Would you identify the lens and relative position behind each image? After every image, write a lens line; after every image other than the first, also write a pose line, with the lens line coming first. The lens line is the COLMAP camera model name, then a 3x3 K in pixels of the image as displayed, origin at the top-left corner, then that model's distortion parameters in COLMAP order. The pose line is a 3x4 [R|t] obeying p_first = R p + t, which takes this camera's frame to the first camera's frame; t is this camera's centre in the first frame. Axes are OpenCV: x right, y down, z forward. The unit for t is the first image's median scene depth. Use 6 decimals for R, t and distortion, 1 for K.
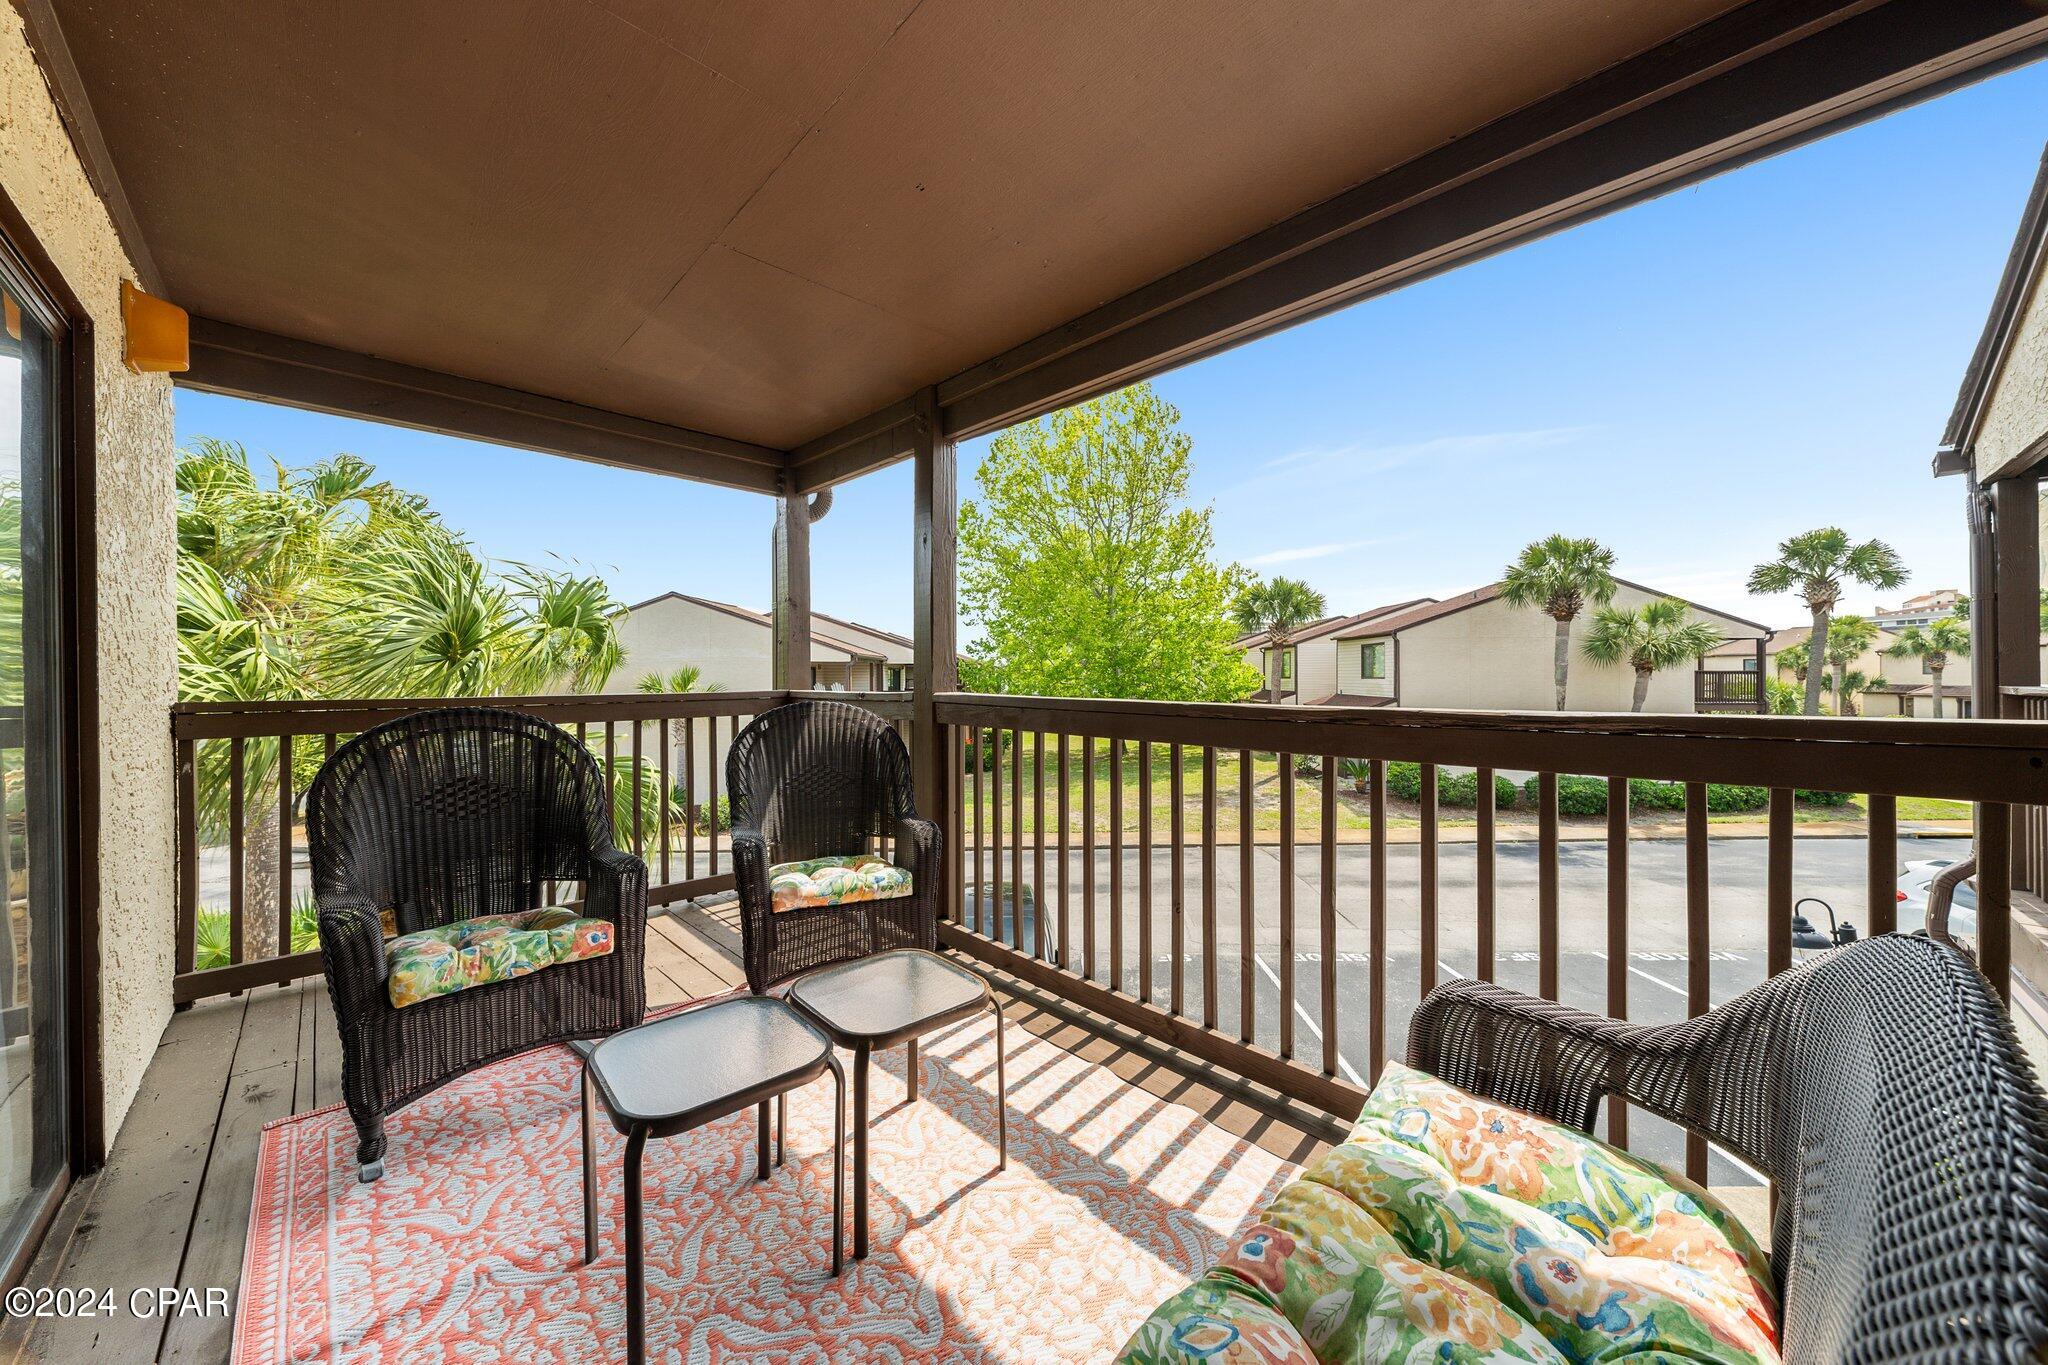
lens RADIAL K [[741.1, 0, 1032.6], [0, 741.1, 680.1], [0, 0, 1]] dist [-0.001621, -0.000080]
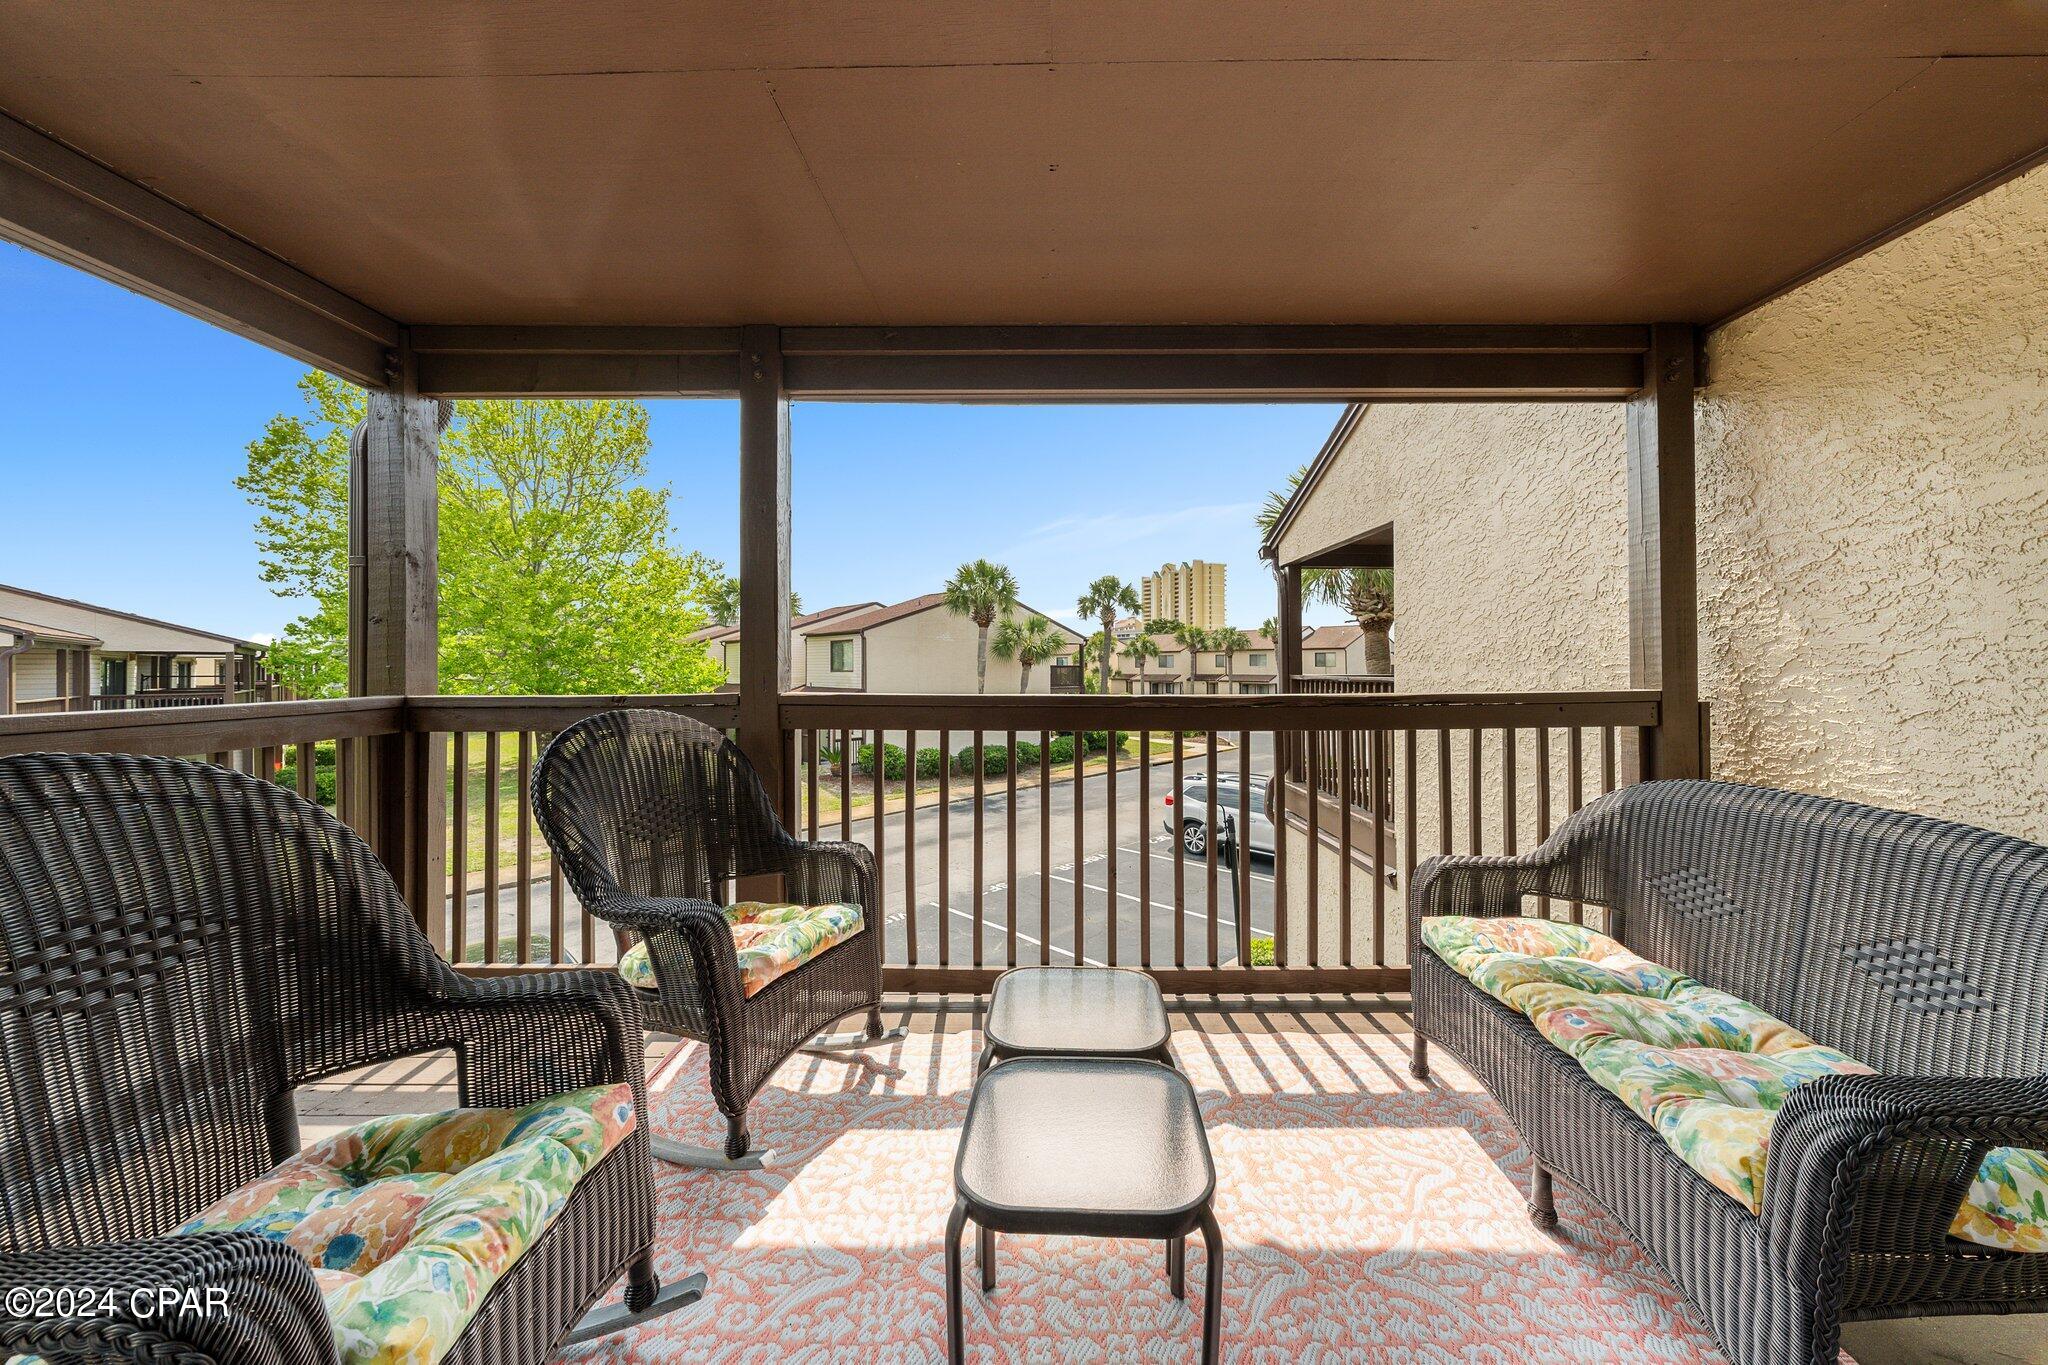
lens RADIAL K [[708.1, 0, 1054.9], [0, 708.1, 667.6], [0, 0, 1]] dist [-0.016448, -0.000018]
pose [[0.692314, 0.000065, 0.721596, -0.093655], [0.005288, 0.999973, -0.005164, -0.001056], [-0.721577, 0.007391, 0.692295, 0.043439]]
